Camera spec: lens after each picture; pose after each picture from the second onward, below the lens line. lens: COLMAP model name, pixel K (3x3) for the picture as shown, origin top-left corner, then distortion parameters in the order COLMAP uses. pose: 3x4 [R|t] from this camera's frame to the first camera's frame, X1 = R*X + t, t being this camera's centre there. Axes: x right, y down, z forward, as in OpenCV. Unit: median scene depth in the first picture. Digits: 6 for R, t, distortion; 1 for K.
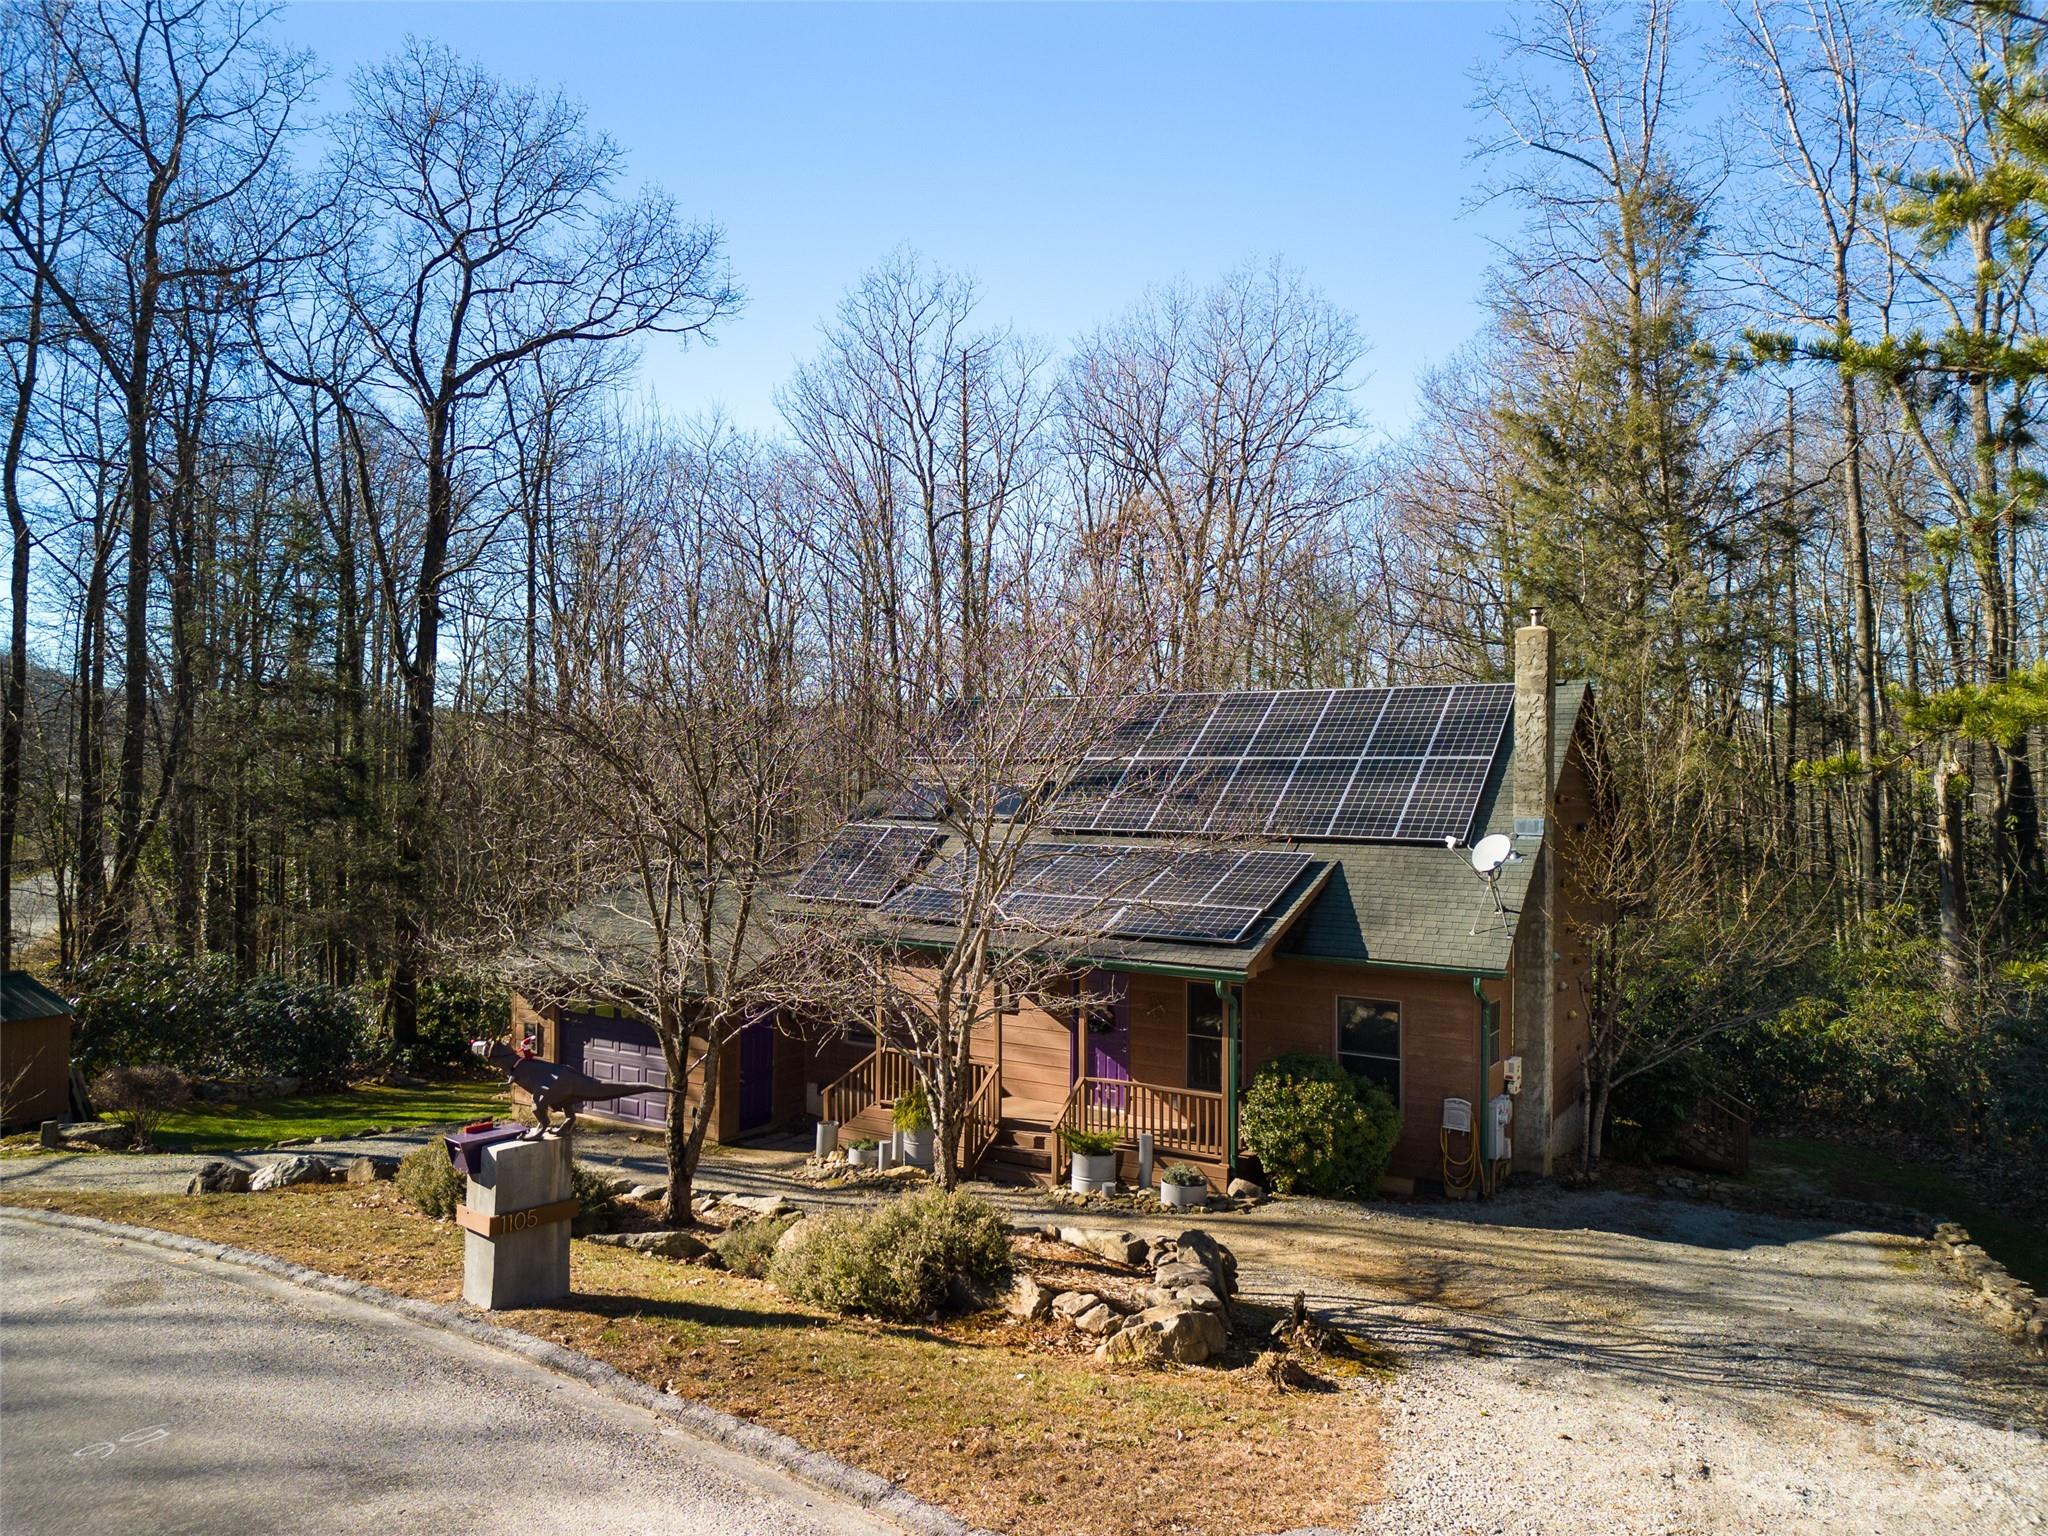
lens RADIAL K [[1451.1, 0, 1018.8], [0, 1451.1, 768.1], [0, 0, 1]] dist [0.052787, -0.046607]
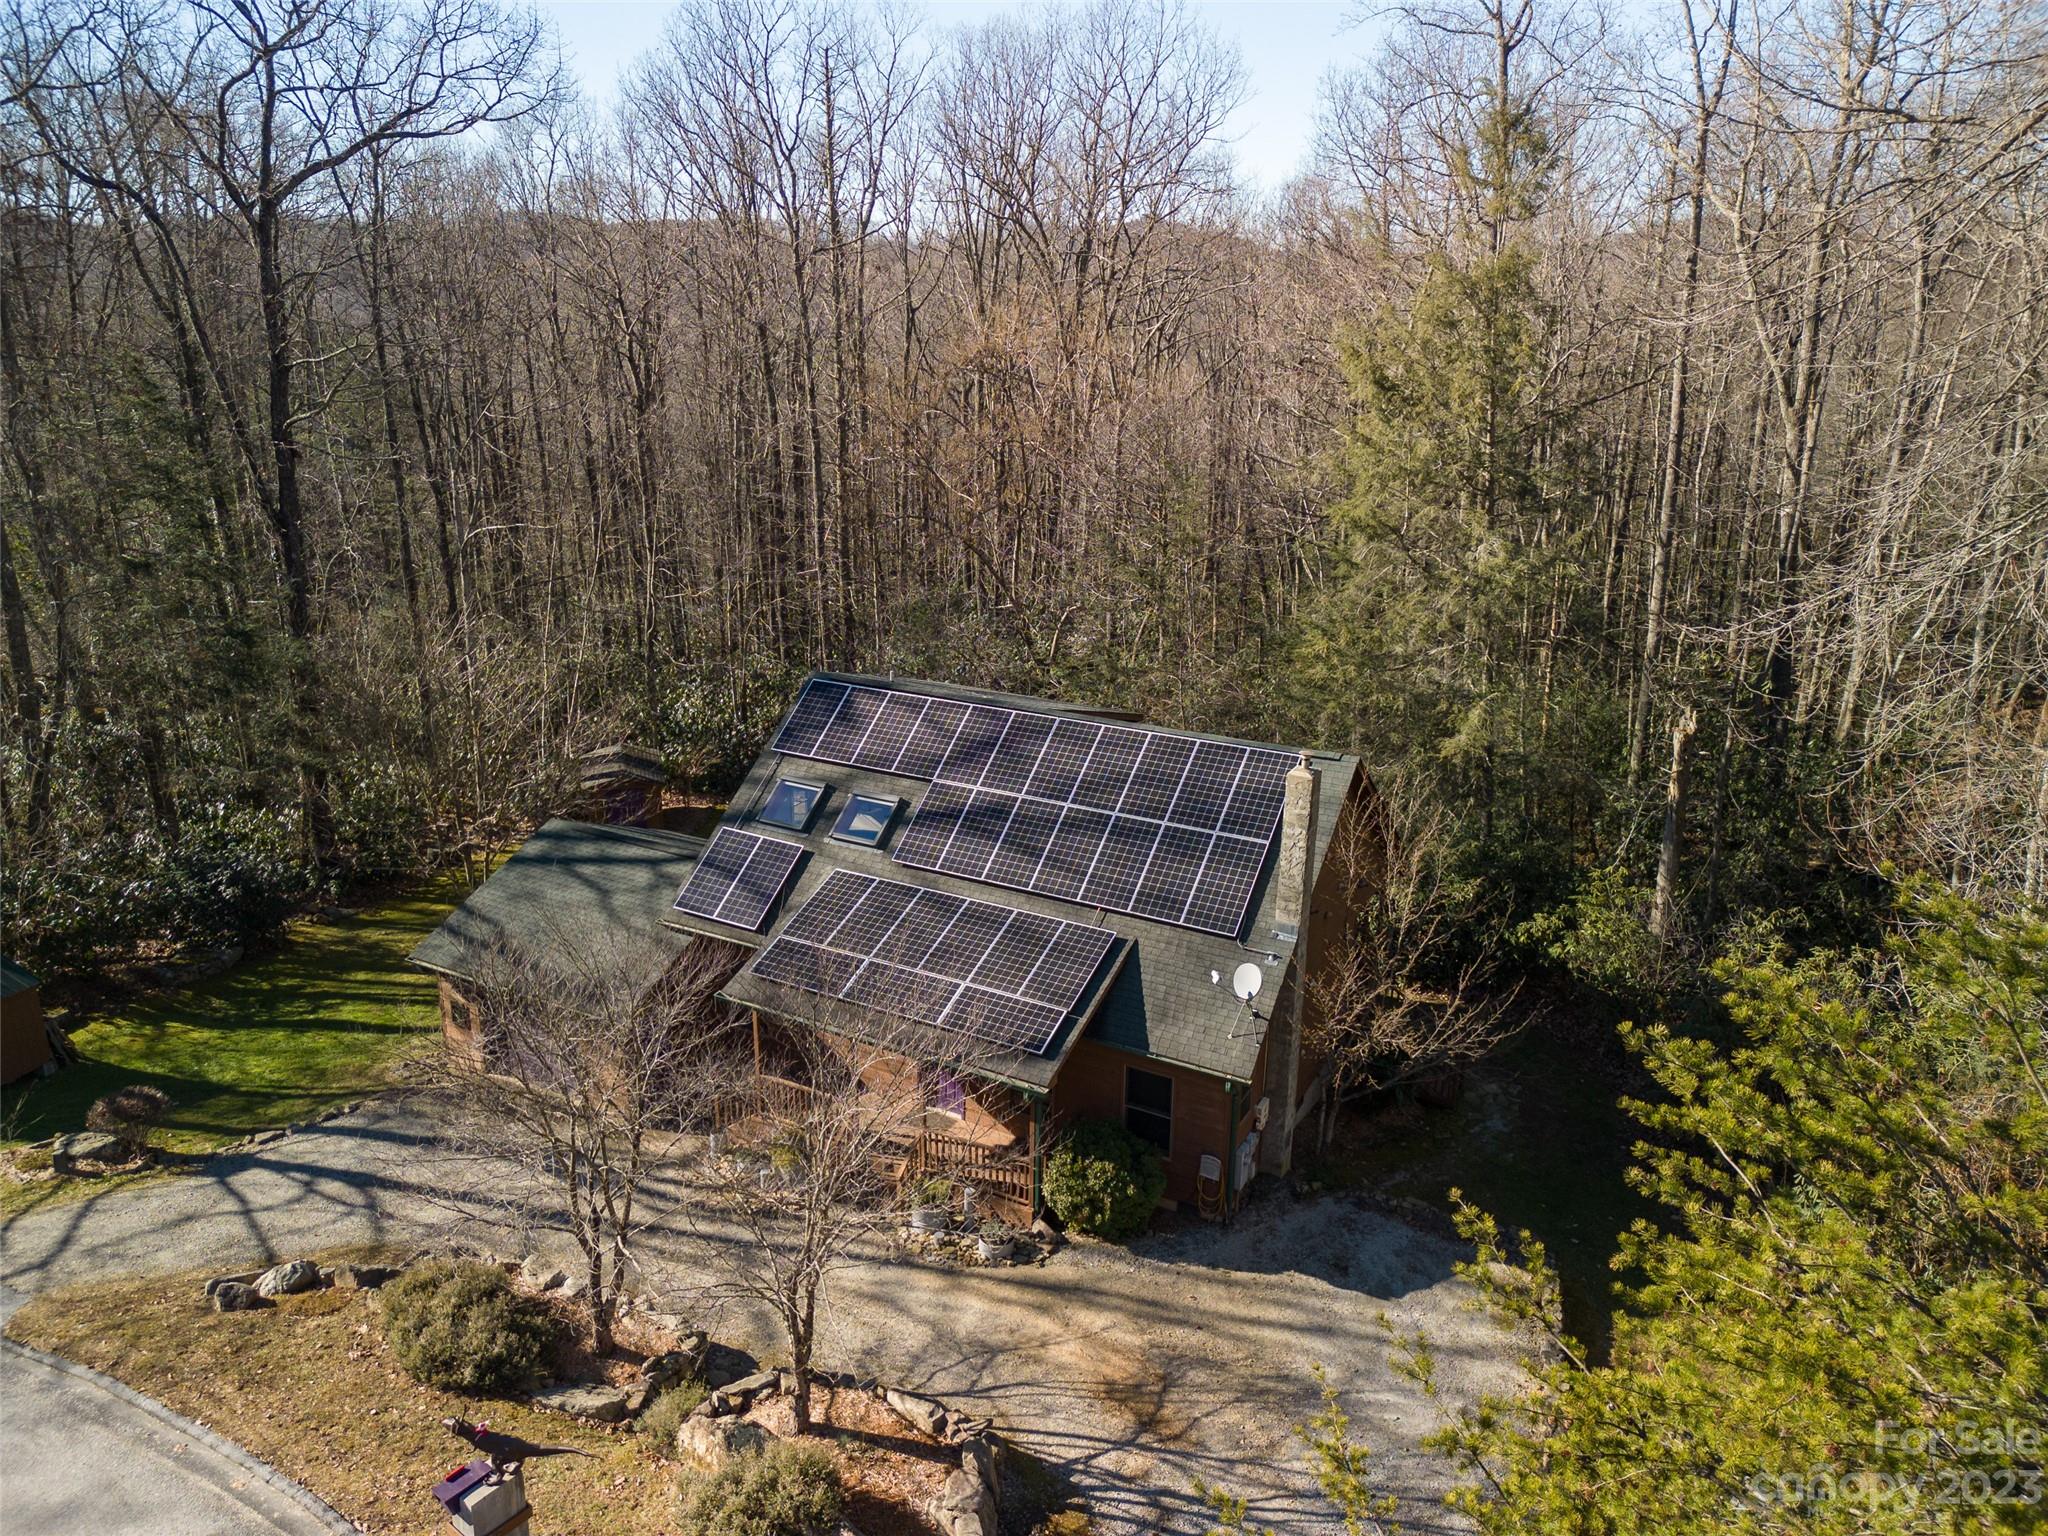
lens RADIAL K [[1451.1, 0, 1017.6], [0, 1451.1, 776.4], [0, 0, 1]] dist [0.052787, -0.046607]
pose [[0.997891, -0.018363, 0.062260, 0.054203], [-0.002802, 0.946074, 0.323937, -0.483361], [-0.064851, -0.323429, 0.944028, -0.087269]]
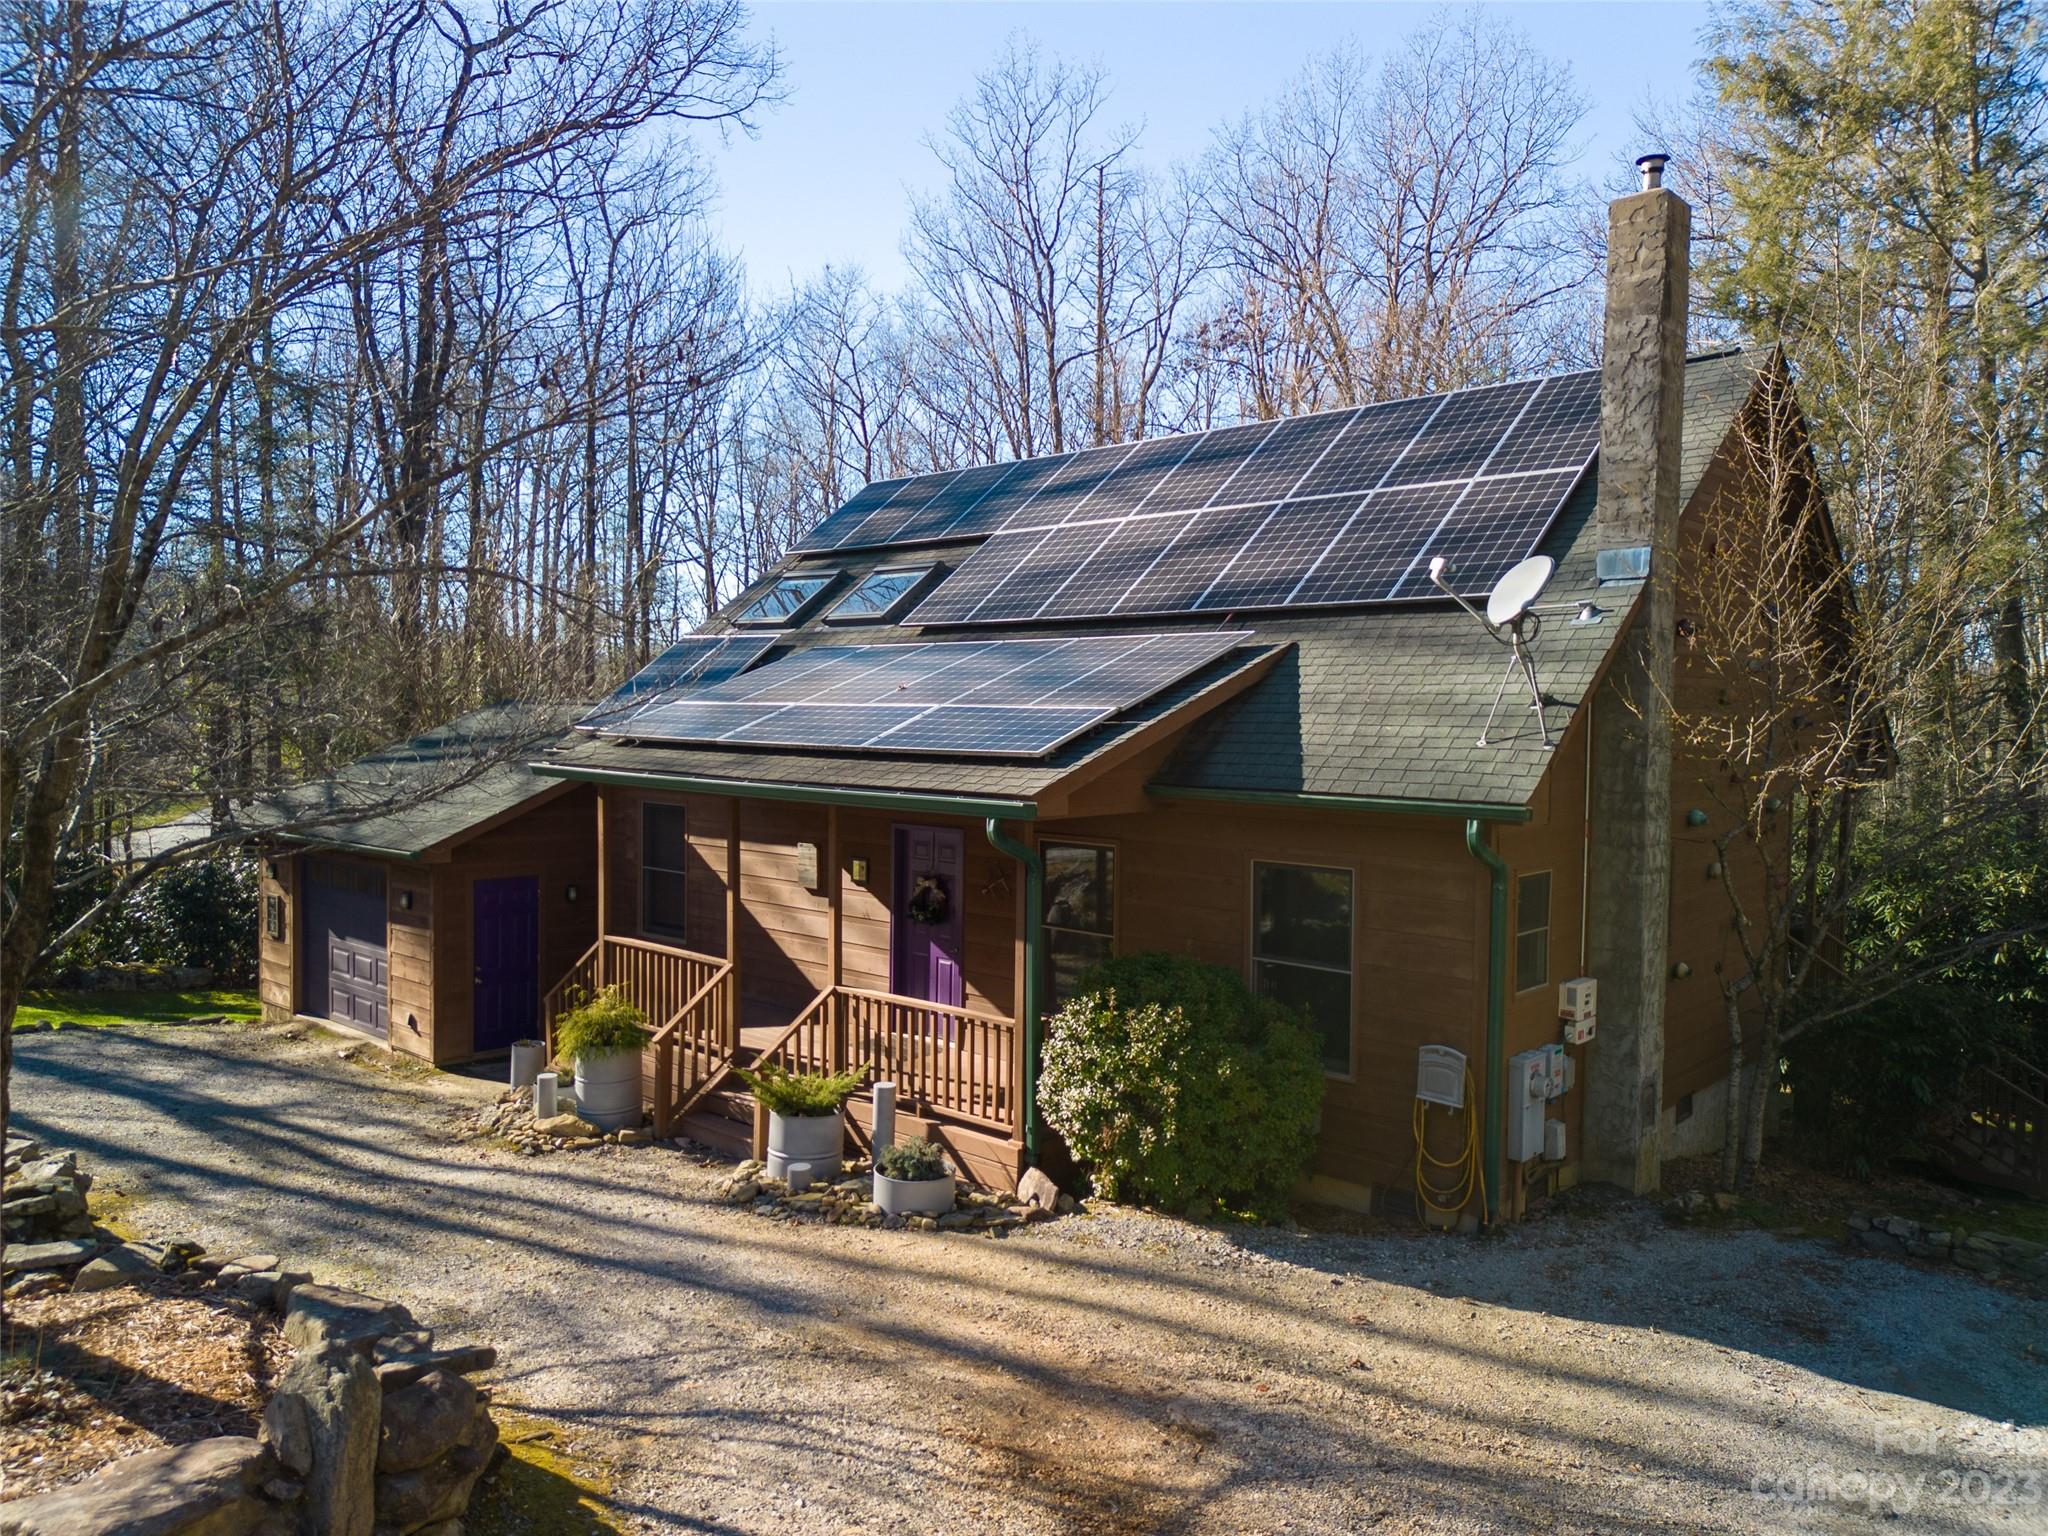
lens RADIAL K [[1451.1, 0, 1012.2], [0, 1451.1, 766.6], [0, 0, 1]] dist [0.052787, -0.046607]
pose [[0.982917, 0.011486, -0.183688, 0.231633], [-0.004186, 0.999188, 0.040080, 0.097740], [0.183999, -0.038626, 0.982167, 0.425988]]
